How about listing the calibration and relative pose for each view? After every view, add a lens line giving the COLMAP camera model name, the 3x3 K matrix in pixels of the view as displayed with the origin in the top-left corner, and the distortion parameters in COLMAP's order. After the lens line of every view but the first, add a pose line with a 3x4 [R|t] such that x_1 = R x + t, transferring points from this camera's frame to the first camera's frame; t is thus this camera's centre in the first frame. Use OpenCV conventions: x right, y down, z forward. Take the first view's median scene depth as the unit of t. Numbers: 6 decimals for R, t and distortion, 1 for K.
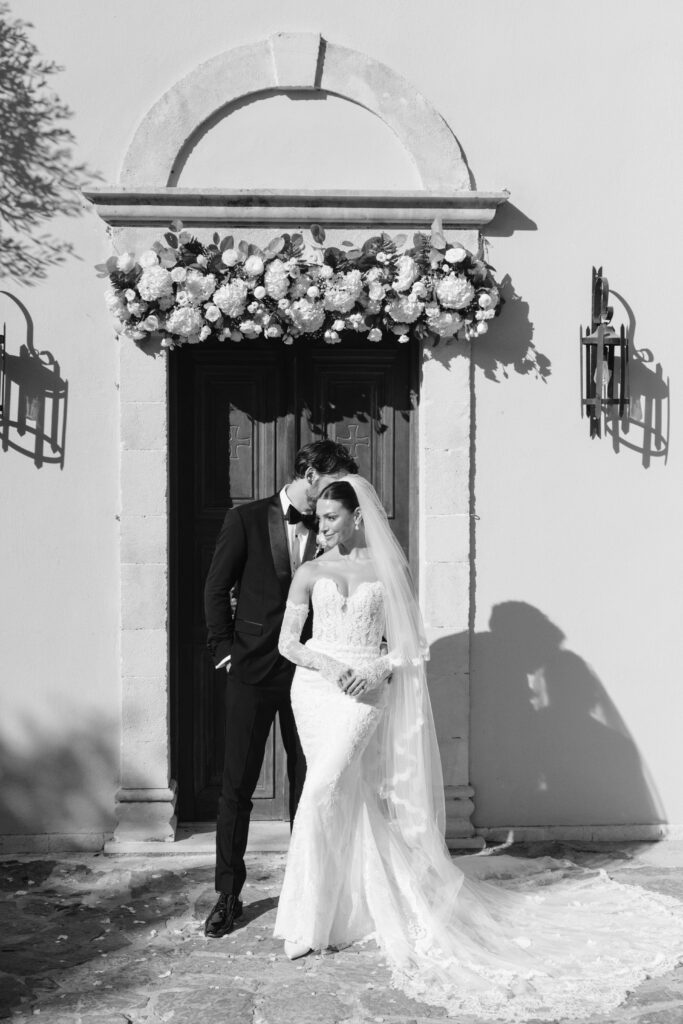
lens RADIAL K [[1497.4, 0, 341.5], [0, 1497.4, 512.0], [0, 0, 1]] dist [0.019439, 0.038964]
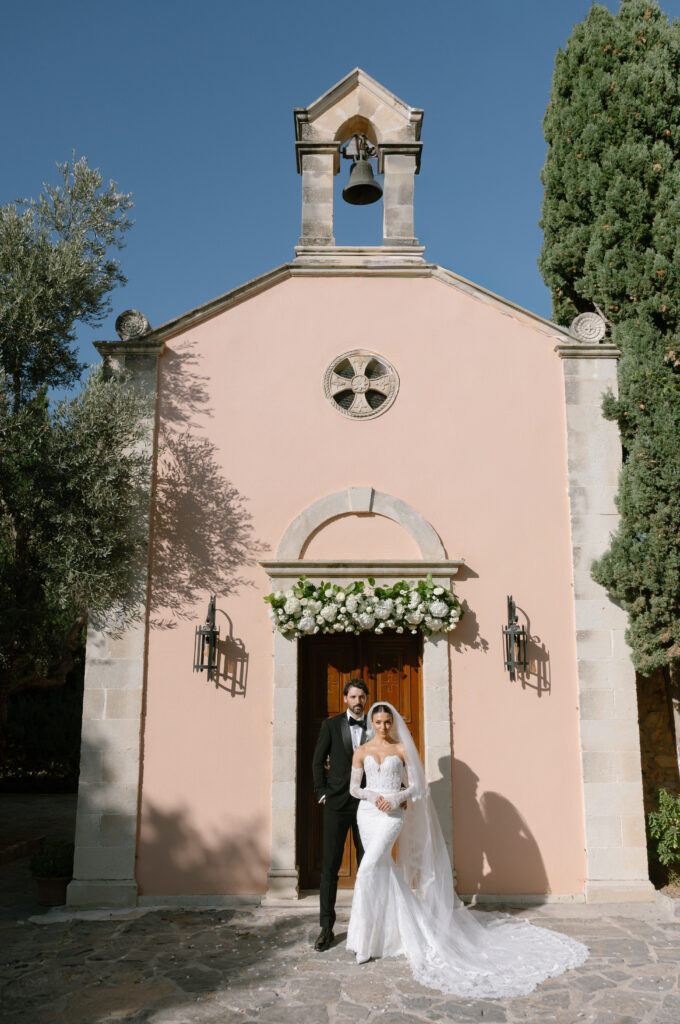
lens RADIAL K [[830.1, 0, 340.0], [0, 830.1, 512.0], [0, 0, 1]] dist [0.004263, 0.001691]
pose [[0.998498, -0.011285, -0.053615, 0.003454], [-0.001574, 0.972247, -0.233953, -0.010823], [0.054768, 0.233685, 0.970769, -0.132676]]
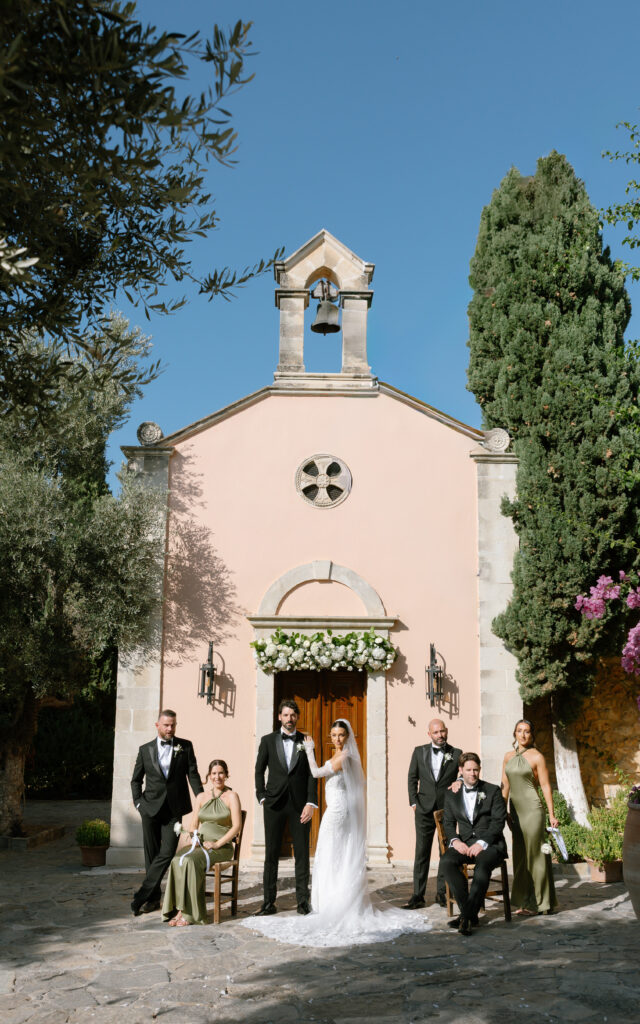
lens RADIAL K [[874.1, 0, 306.8], [0, 874.1, 546.1], [0, 0, 1]] dist [0.003875, 0.012199]
pose [[0.998957, 0.001464, -0.045642, 0.016189], [-0.010995, 0.977794, -0.209282, -0.001262], [0.044322, 0.209565, 0.976790, -0.624057]]
